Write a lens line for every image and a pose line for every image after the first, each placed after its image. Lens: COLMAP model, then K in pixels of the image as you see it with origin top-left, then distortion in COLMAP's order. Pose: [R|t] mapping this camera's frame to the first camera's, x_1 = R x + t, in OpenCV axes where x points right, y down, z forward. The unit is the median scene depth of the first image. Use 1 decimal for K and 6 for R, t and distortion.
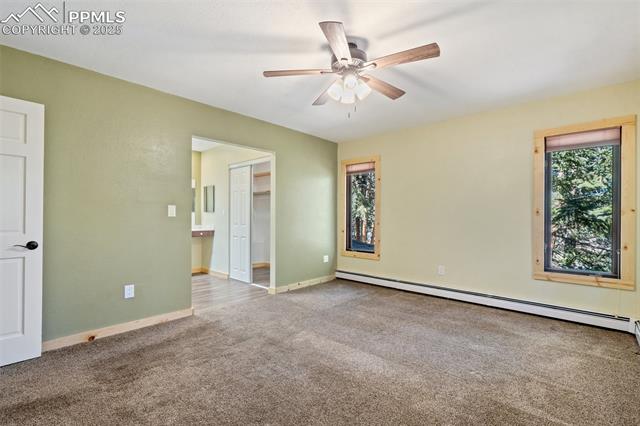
lens RADIAL K [[296.1, 0, 321.2], [0, 296.1, 213.8], [0, 0, 1]] dist [0.009318, 0.001460]
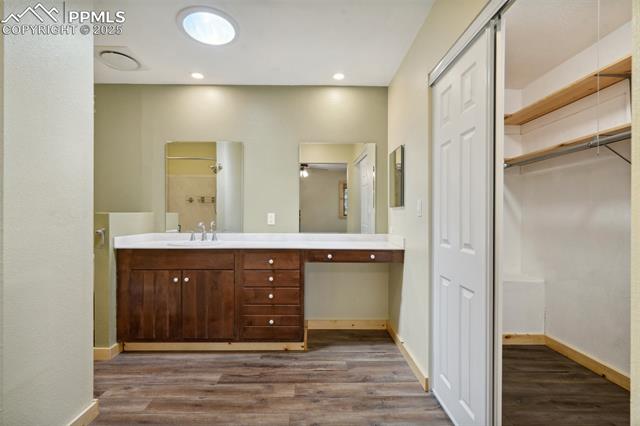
lens RADIAL K [[296.1, 0, 318.6], [0, 296.1, 216.4], [0, 0, 1]] dist [0.009318, 0.001460]
pose [[0.684091, -0.005033, -0.729380, -0.130090], [-0.001718, 0.999962, -0.008512, 0.011409], [0.729395, 0.007076, 0.684056, 0.600670]]
